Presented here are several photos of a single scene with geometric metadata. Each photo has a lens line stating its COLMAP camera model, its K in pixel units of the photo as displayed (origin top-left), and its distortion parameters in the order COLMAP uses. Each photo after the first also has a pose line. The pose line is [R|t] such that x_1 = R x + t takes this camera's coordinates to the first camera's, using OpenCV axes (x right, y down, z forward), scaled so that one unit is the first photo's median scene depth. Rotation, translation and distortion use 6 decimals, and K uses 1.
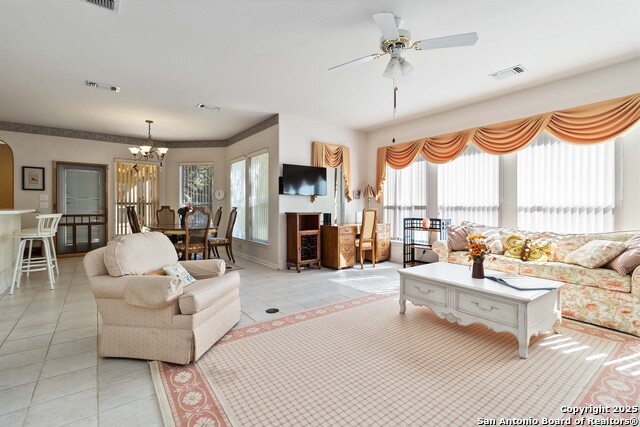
lens RADIAL K [[295.6, 0, 324.0], [0, 295.6, 207.3], [0, 0, 1]] dist [0.001135, 0.000607]
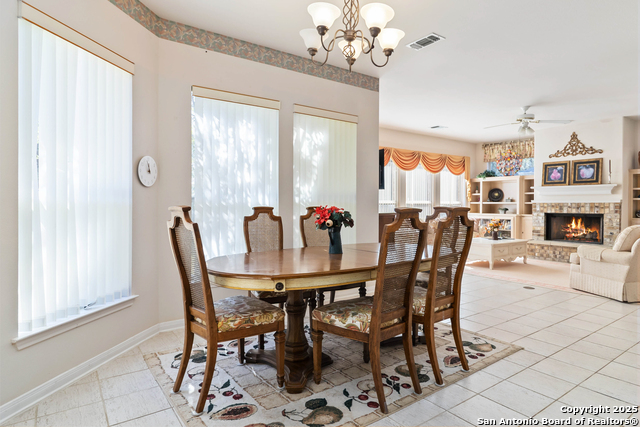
lens RADIAL K [[367.7, 0, 322.1], [0, 367.7, 204.1], [0, 0, 1]] dist [-0.003022, -0.000102]
pose [[0.030687, -0.004889, 0.999517, -1.232257], [0.000707, 0.999988, 0.004869, -0.012159], [-0.999529, 0.000557, 0.030690, 1.276084]]
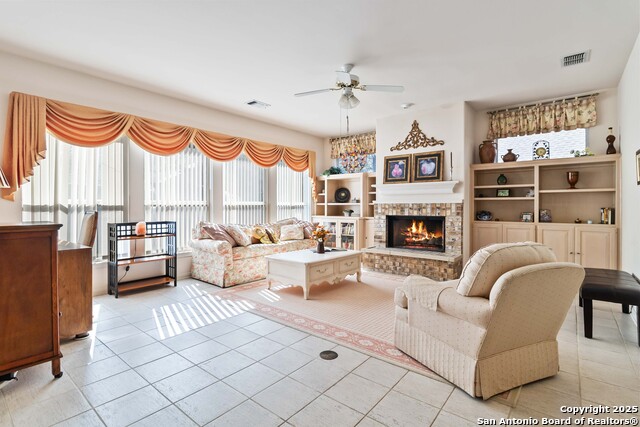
lens RADIAL K [[306.5, 0, 325.0], [0, 306.5, 205.2], [0, 0, 1]] dist [-0.002097, -0.000219]
pose [[-0.240897, -0.002013, 0.970549, -0.612994], [0.003842, 0.999988, 0.003028, -0.007483], [-0.970543, 0.004458, -0.240886, 0.821151]]
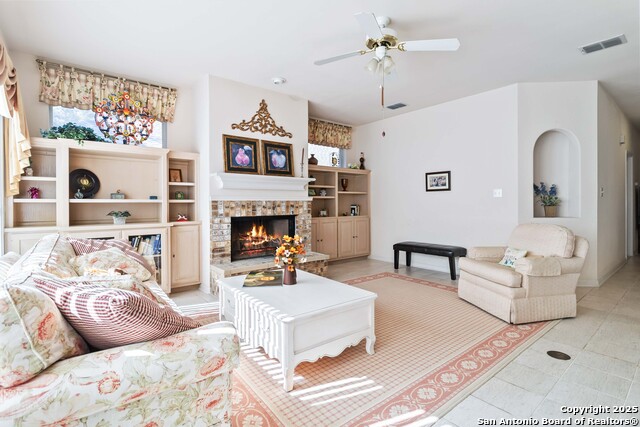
lens RADIAL K [[306.5, 0, 325.0], [0, 306.5, 205.2], [0, 0, 1]] dist [-0.002097, -0.000219]
pose [[-0.999275, 0.001762, -0.038043, 0.272678], [0.001438, 0.999962, 0.008541, -0.003558], [0.038057, 0.008480, -0.999240, 1.168352]]
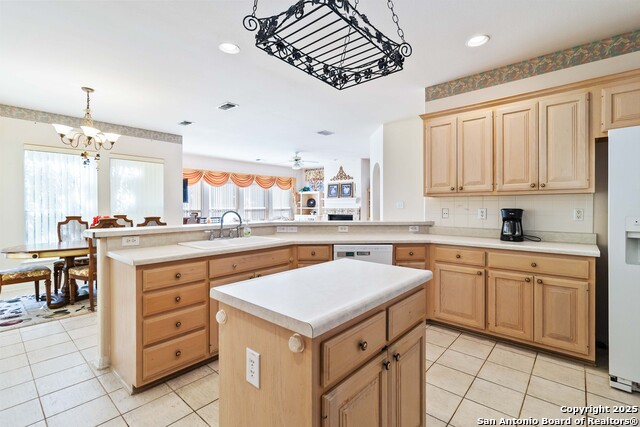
lens RADIAL K [[295.6, 0, 324.0], [0, 295.6, 207.3], [0, 0, 1]] dist [0.001135, 0.000607]
pose [[-0.203117, -0.009064, 0.979113, -1.677756], [0.005070, 0.999934, 0.010309, -0.039811], [-0.979141, 0.007058, -0.203057, 0.778490]]
